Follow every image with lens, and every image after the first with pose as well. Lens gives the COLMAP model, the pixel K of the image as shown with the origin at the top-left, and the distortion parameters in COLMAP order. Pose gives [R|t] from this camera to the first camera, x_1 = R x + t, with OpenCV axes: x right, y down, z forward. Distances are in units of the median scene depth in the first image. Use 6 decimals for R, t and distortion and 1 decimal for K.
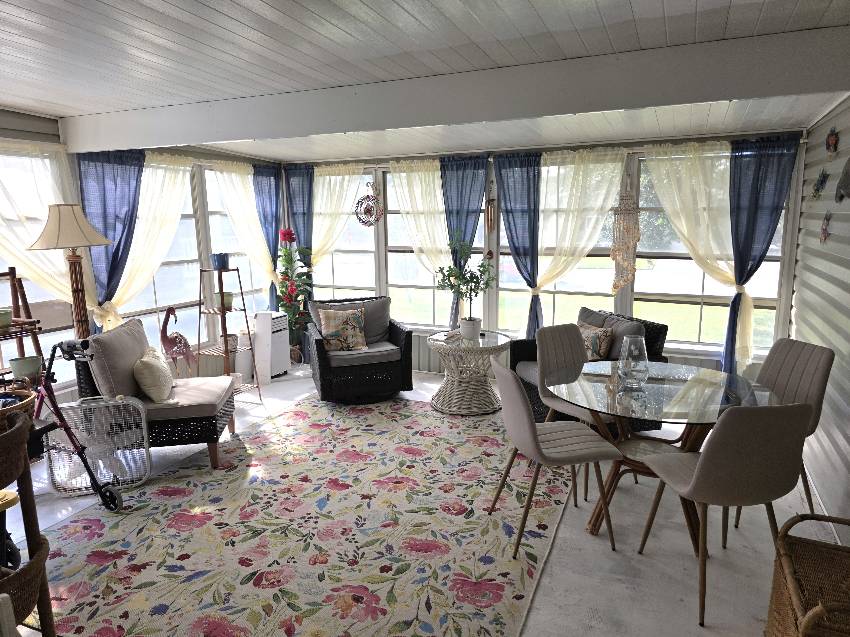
lens RADIAL K [[569.9, 0, 426.5], [0, 569.9, 315.6], [0, 0, 1]] dist [0.069304, -0.063954]
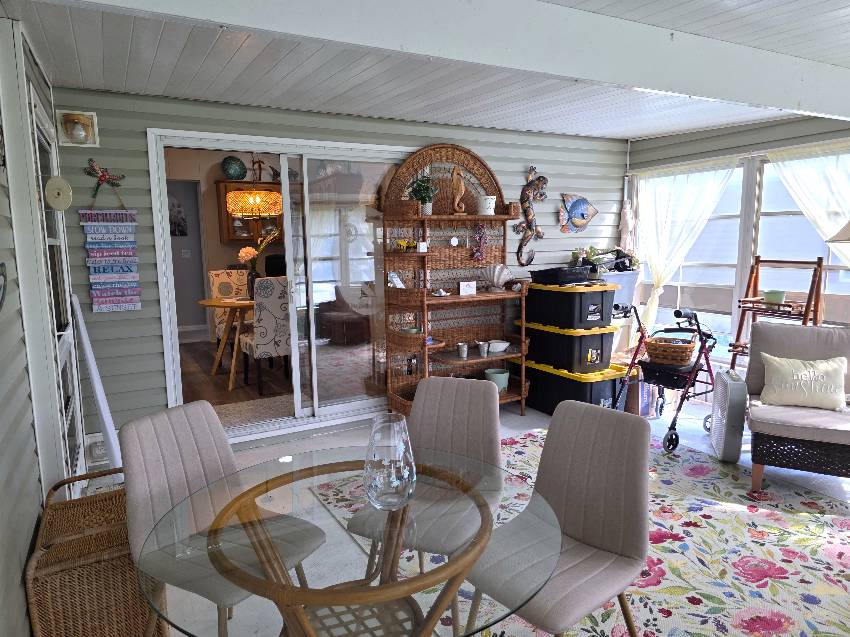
lens RADIAL K [[569.9, 0, 426.5], [0, 569.9, 315.6], [0, 0, 1]] dist [0.069304, -0.063954]
pose [[-0.607759, 0.127013, -0.783898, 0.613063], [-0.117039, 0.962020, 0.246615, -0.159430], [0.785449, 0.241629, -0.569811, 1.064202]]
